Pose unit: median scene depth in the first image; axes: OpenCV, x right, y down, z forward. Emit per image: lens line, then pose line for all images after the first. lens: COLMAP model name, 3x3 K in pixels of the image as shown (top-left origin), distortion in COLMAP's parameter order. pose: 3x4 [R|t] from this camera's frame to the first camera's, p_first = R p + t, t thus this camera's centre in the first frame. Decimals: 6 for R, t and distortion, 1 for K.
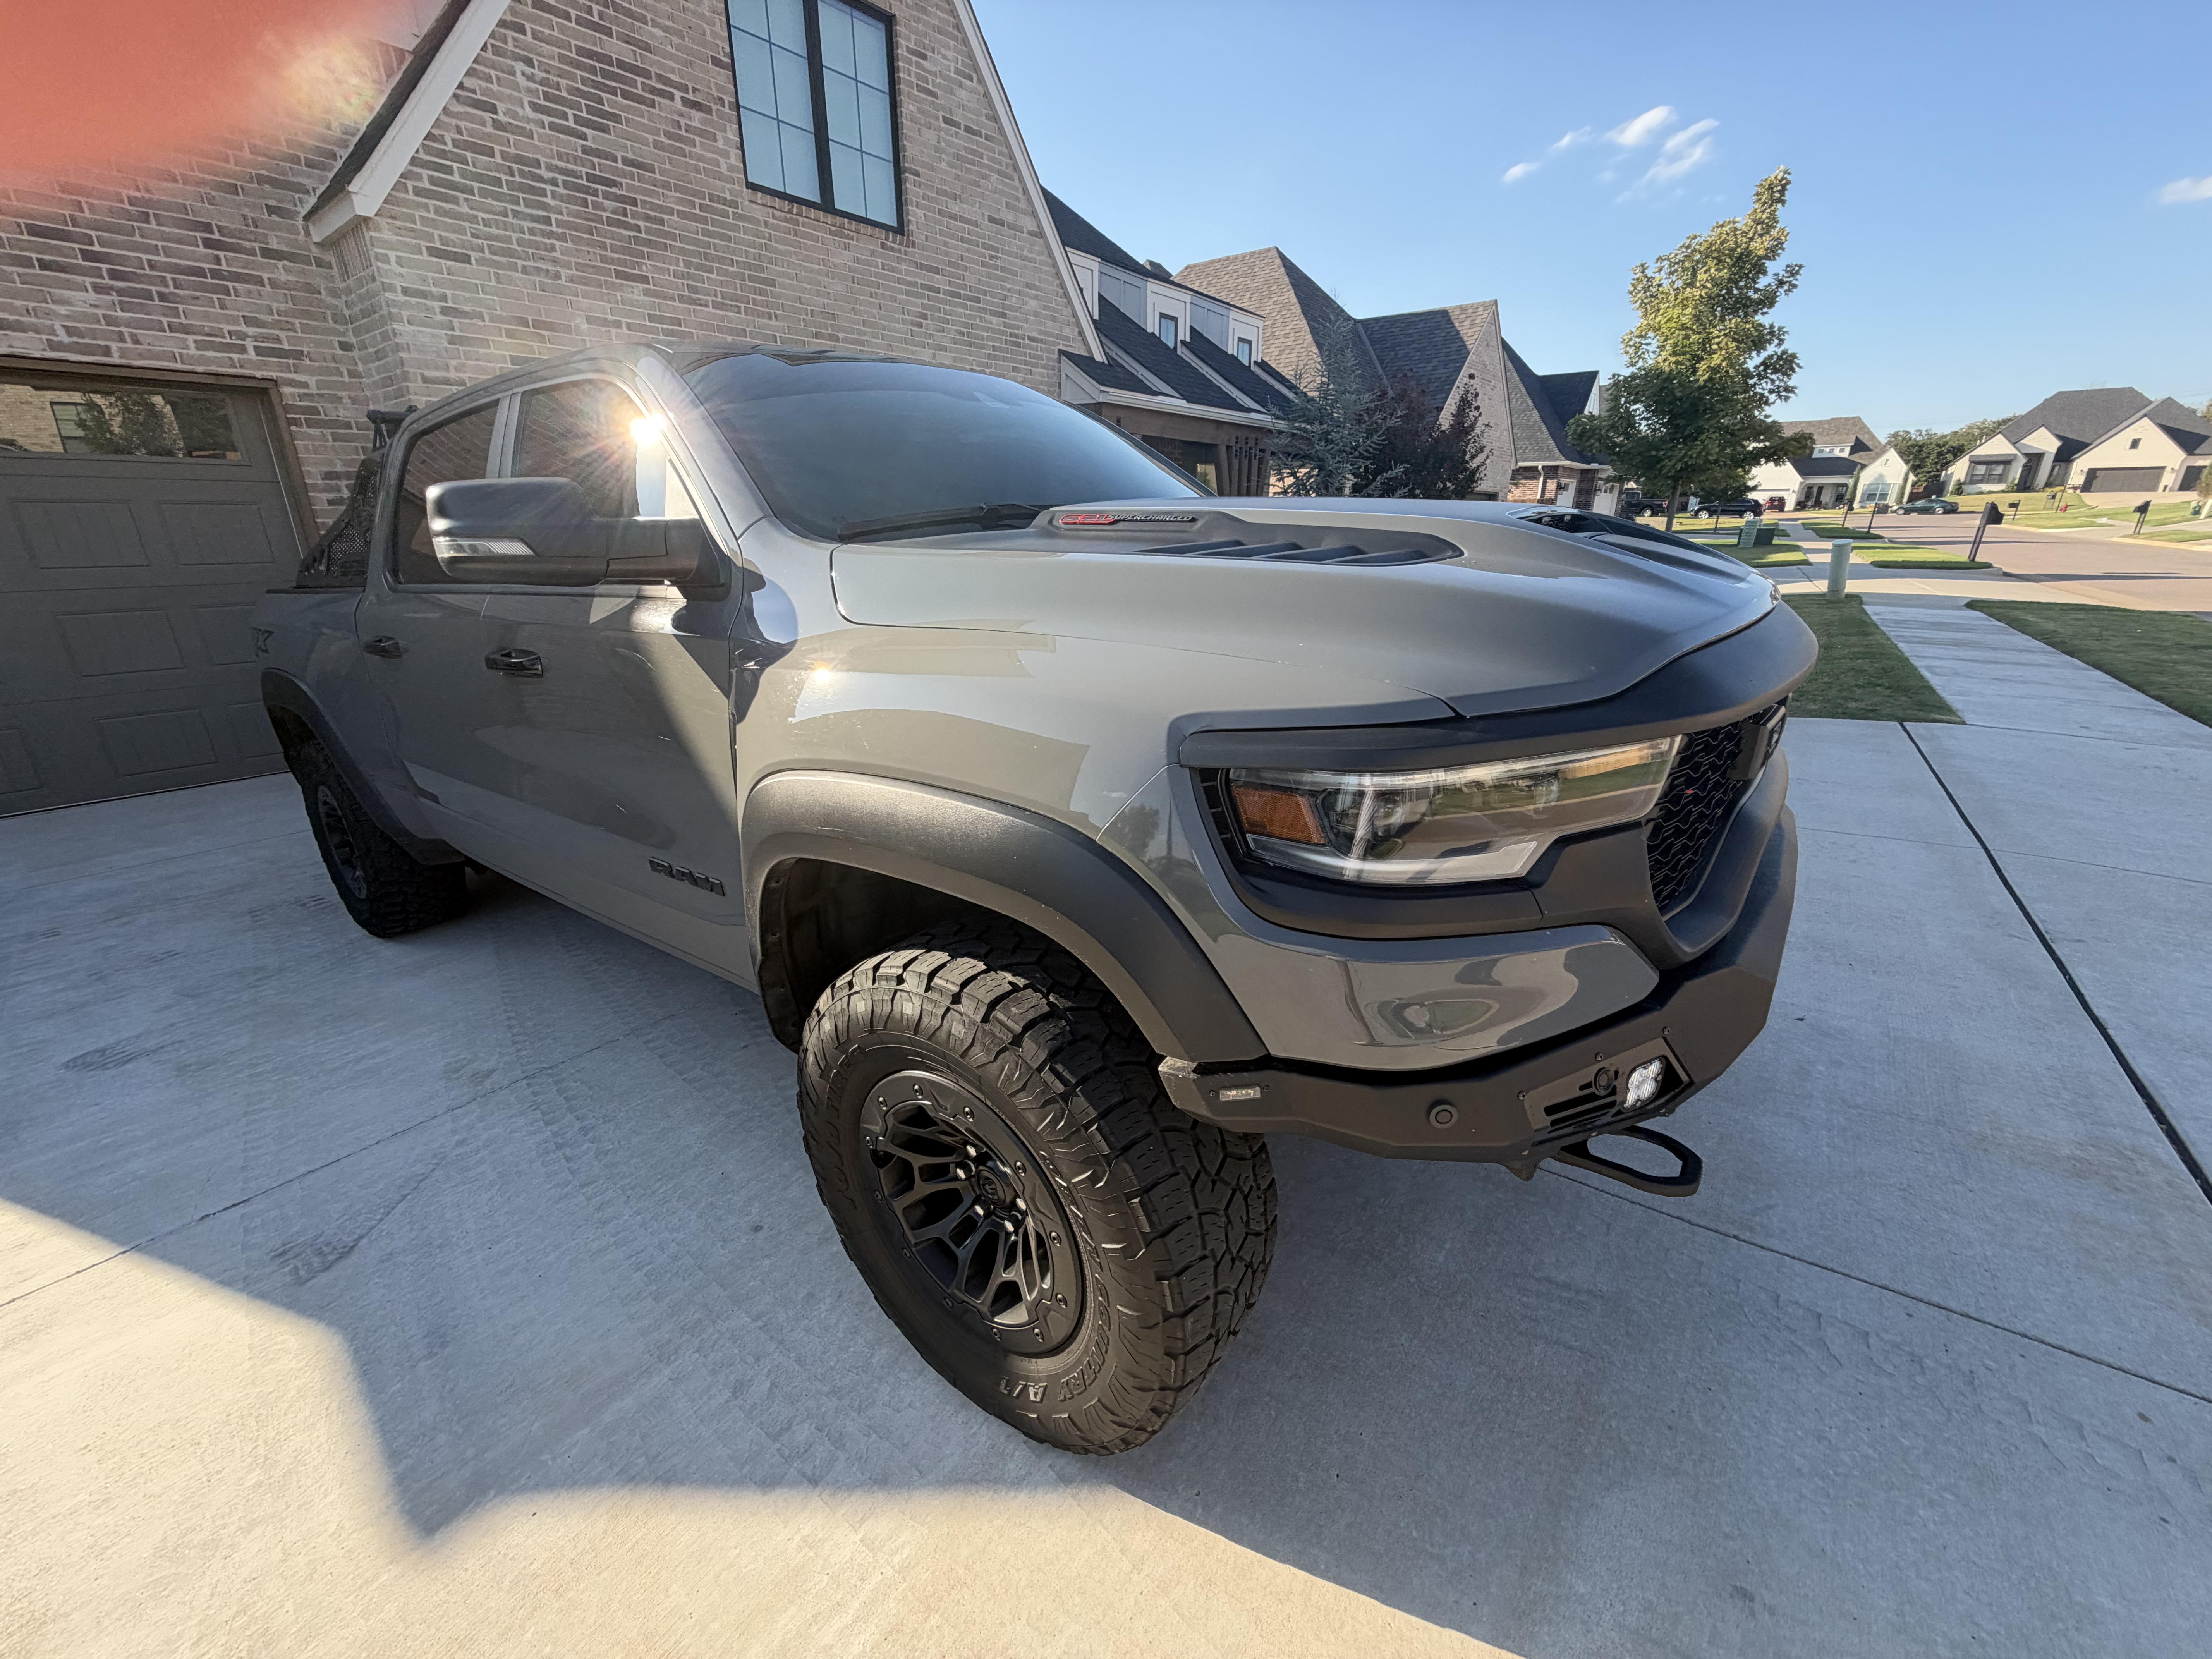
lens RADIAL K [[875.3, 0, 1101.9], [0, 875.3, 834.3], [0, 0, 1]] dist [-0.000773, 0.000496]
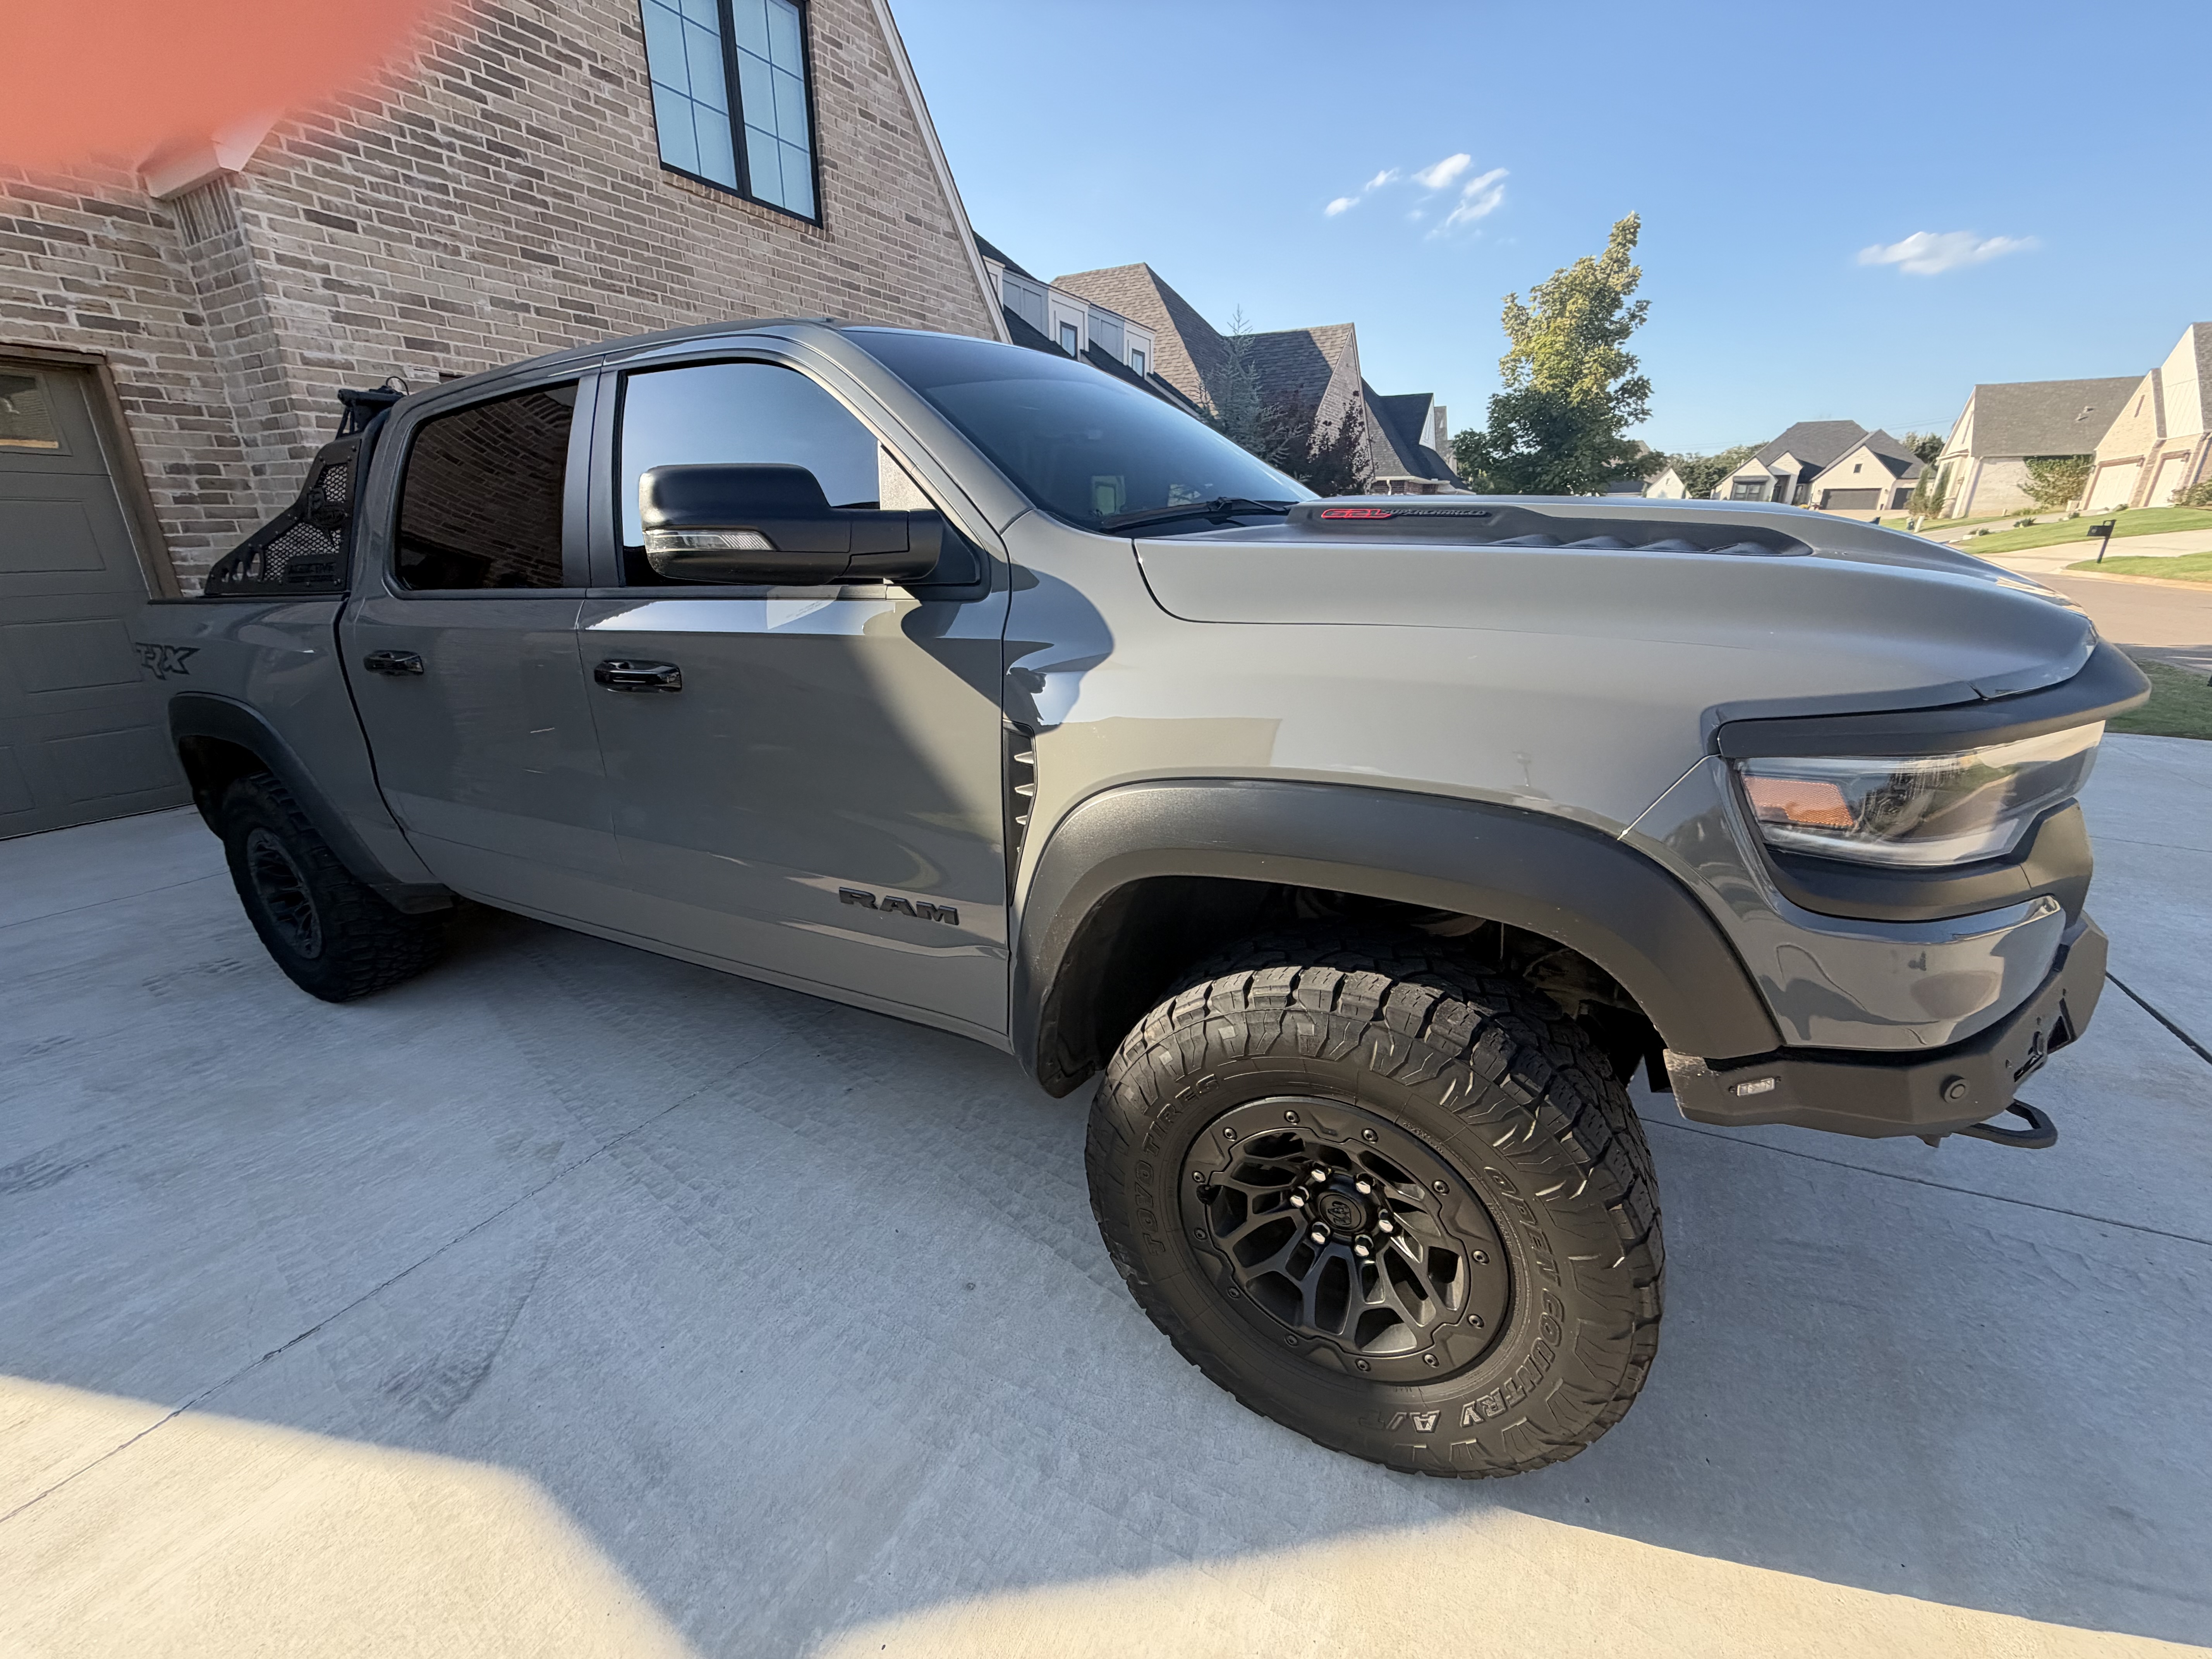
lens RADIAL K [[876.6, 0, 1101.2], [0, 876.6, 833.0], [0, 0, 1]] dist [-0.000851, 0.000667]
pose [[0.987972, -0.046443, 0.147492, -0.122712], [0.048176, 0.998805, -0.008196, -0.002935], [-0.146936, 0.015203, 0.989029, 0.022178]]
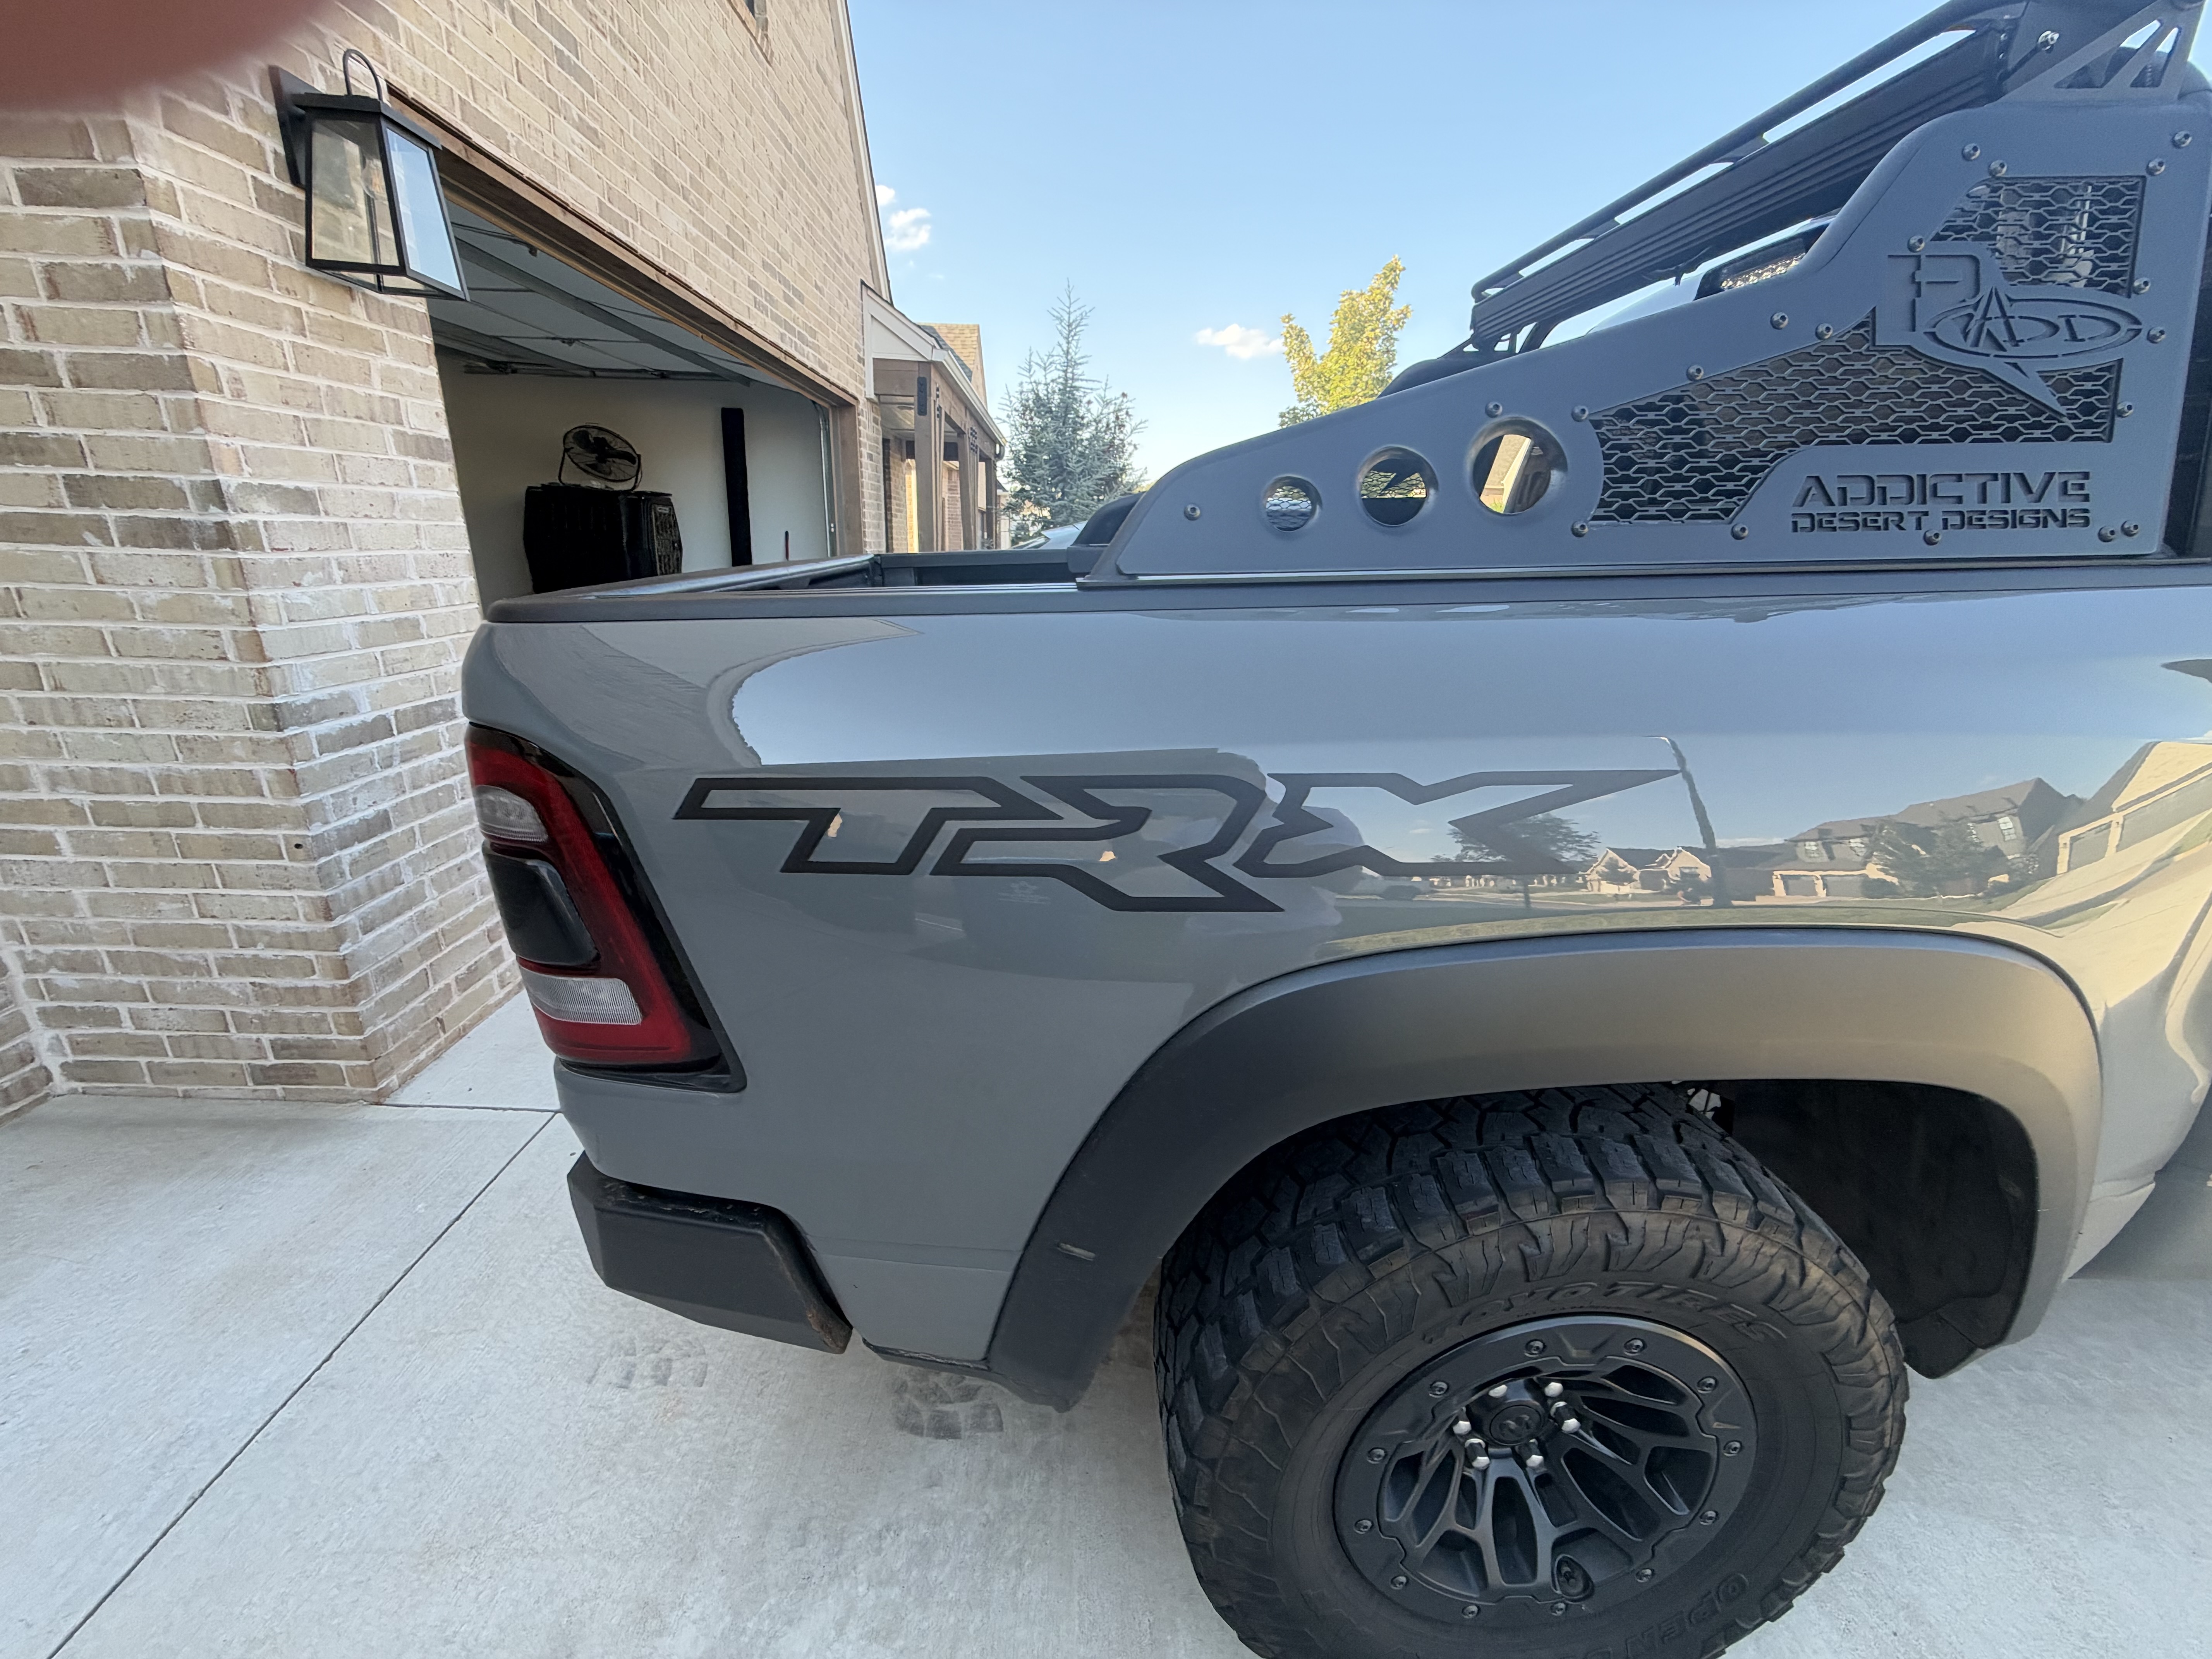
lens RADIAL K [[876.2, 0, 1104.7], [0, 876.2, 832.4], [0, 0, 1]] dist [0.000013, 0.000234]
pose [[0.760986, -0.179257, 0.623512, -0.668529], [0.192409, 0.980190, 0.046969, -0.141585], [-0.619580, 0.084226, 0.780402, 0.510581]]
